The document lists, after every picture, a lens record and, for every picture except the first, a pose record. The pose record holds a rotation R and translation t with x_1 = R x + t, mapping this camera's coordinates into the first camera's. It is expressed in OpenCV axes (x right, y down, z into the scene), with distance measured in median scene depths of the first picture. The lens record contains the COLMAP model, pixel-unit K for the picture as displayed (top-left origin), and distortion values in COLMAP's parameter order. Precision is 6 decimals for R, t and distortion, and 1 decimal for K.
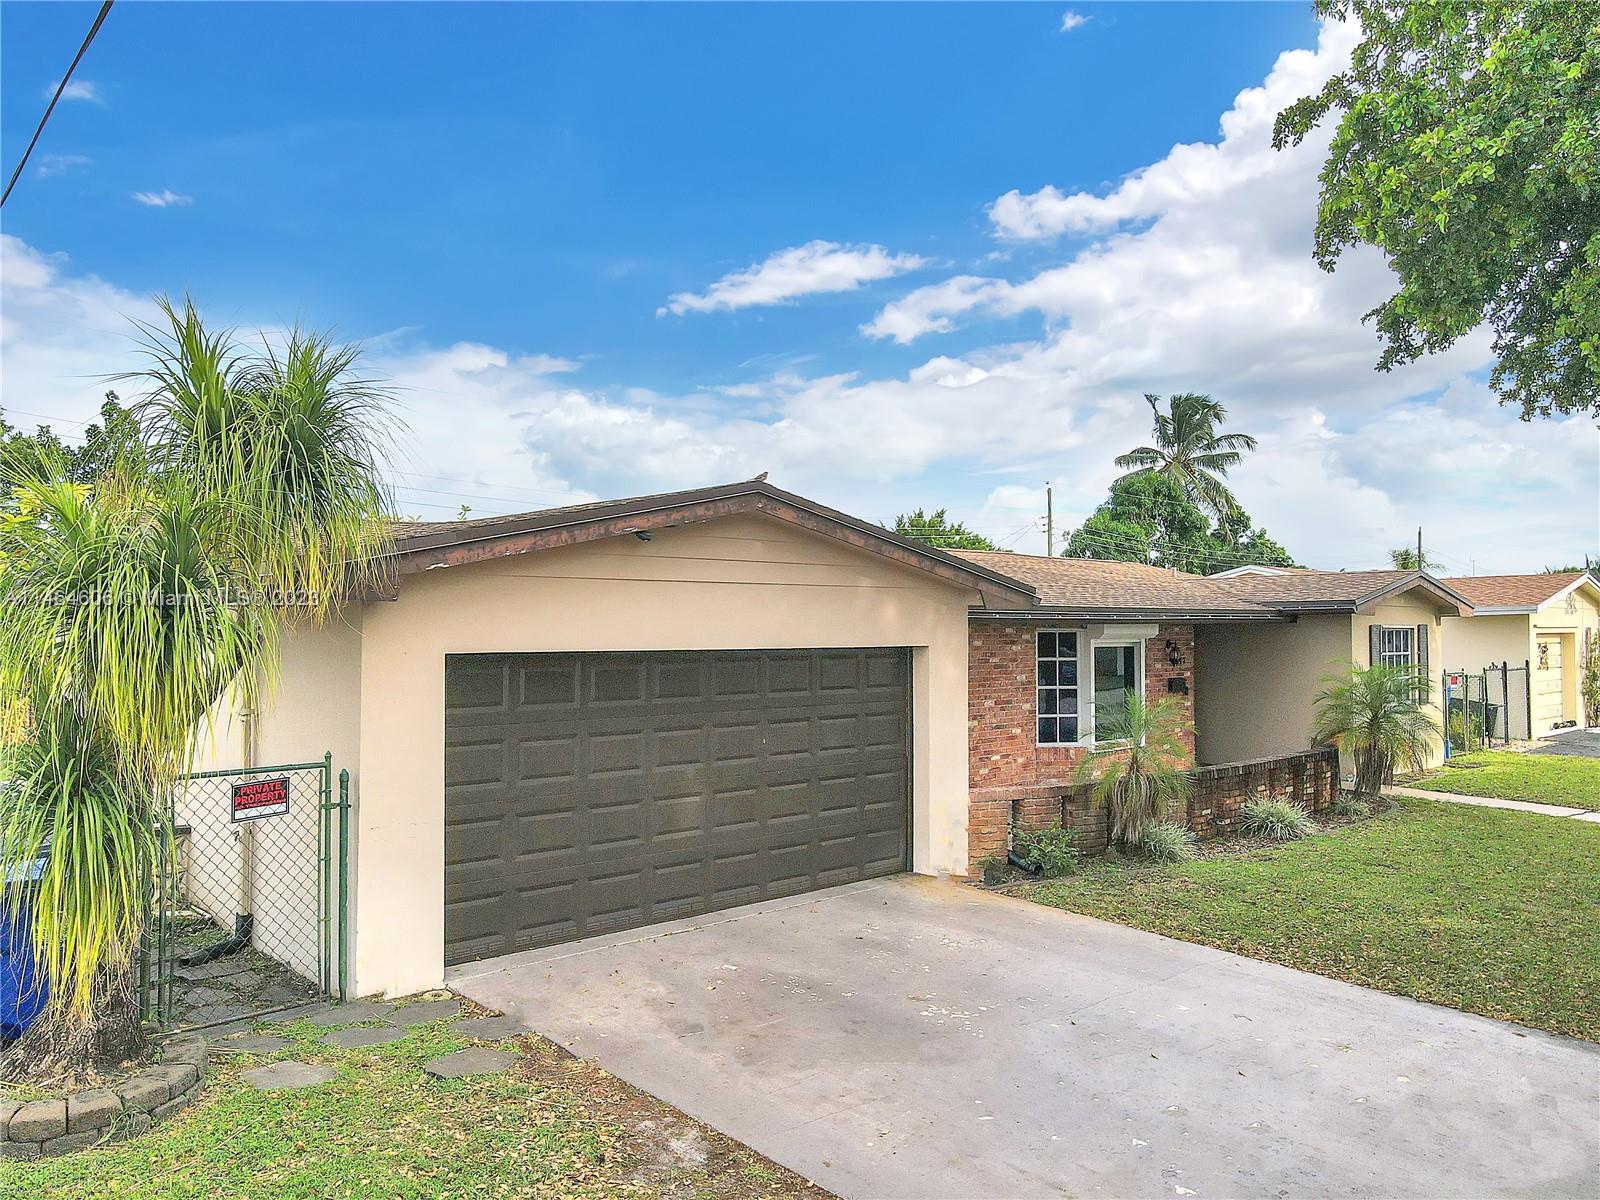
lens RADIAL K [[1263.5, 0, 800.0], [0, 1263.5, 600.0], [0, 0, 1]] dist [-0.001078, 0.003677]
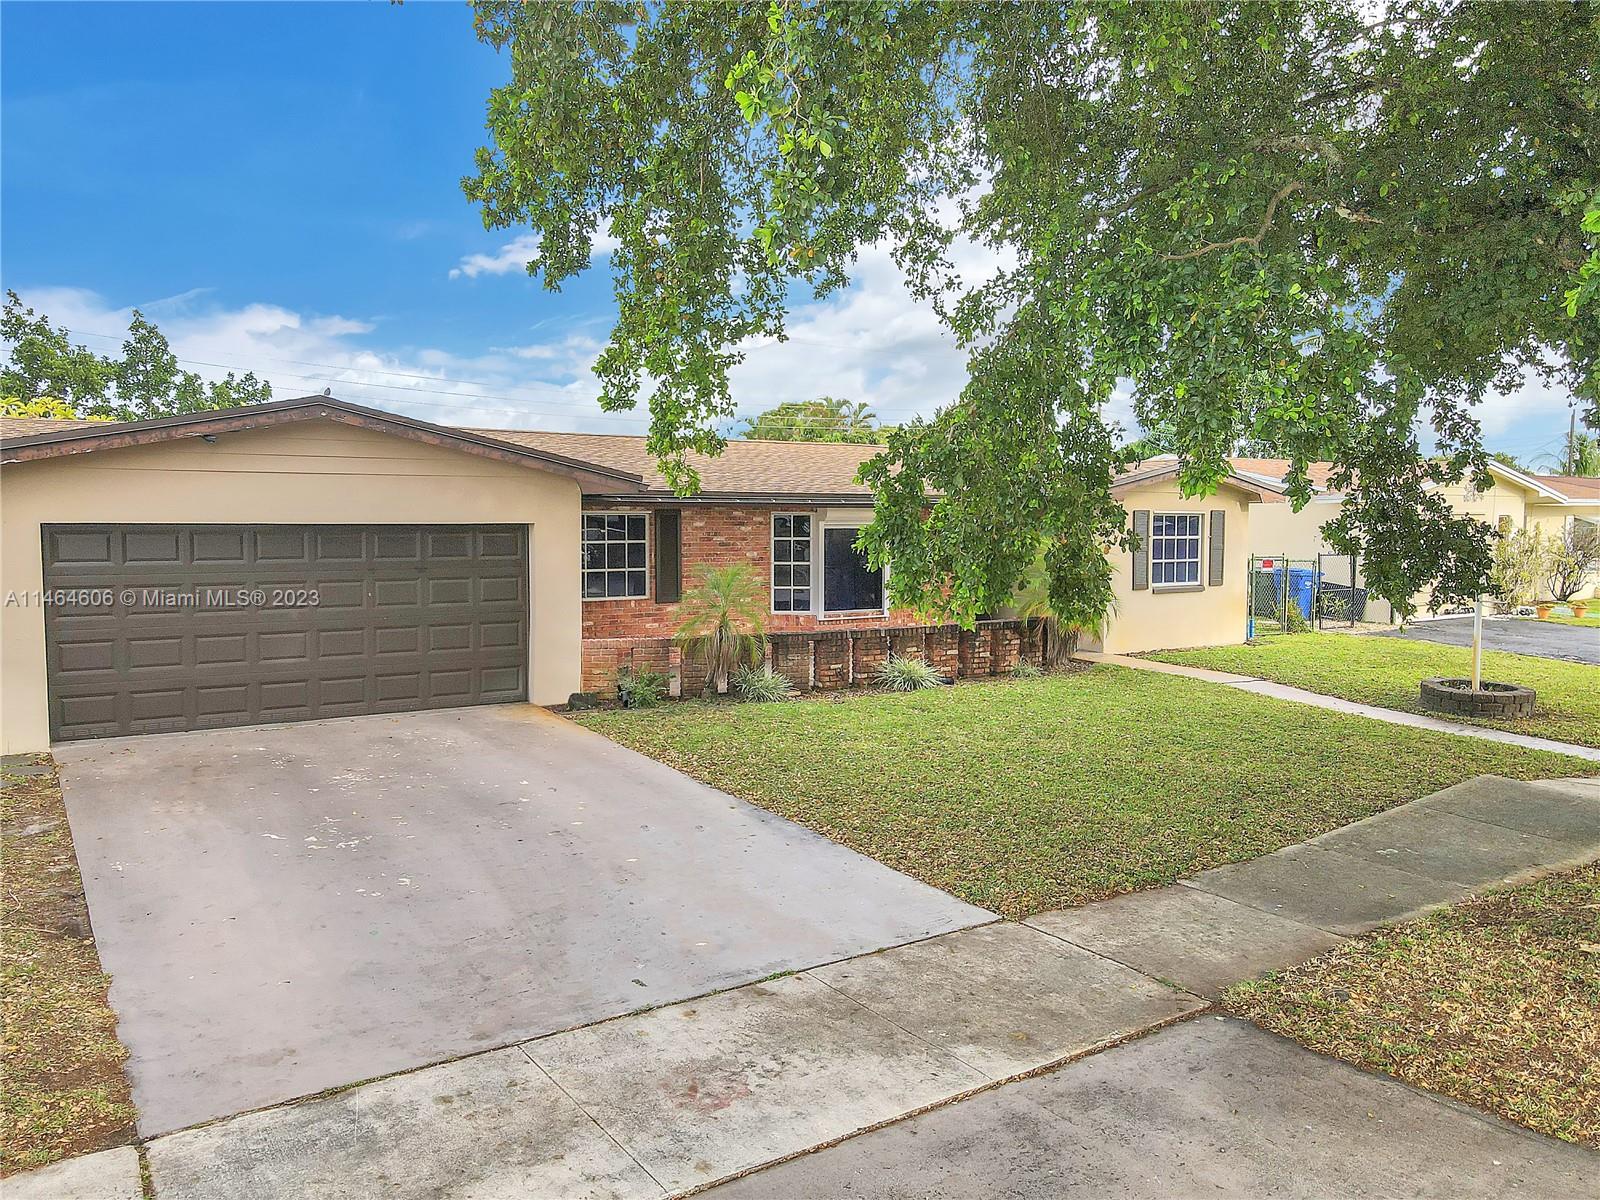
lens RADIAL K [[1263.5, 0, 800.0], [0, 1263.5, 600.0], [0, 0, 1]] dist [-0.001078, 0.003677]
pose [[0.986396, 0.014307, -0.163765, 0.548052], [-0.000089, 0.996252, 0.086500, 0.003705], [0.164388, -0.085308, 0.982700, -0.187126]]
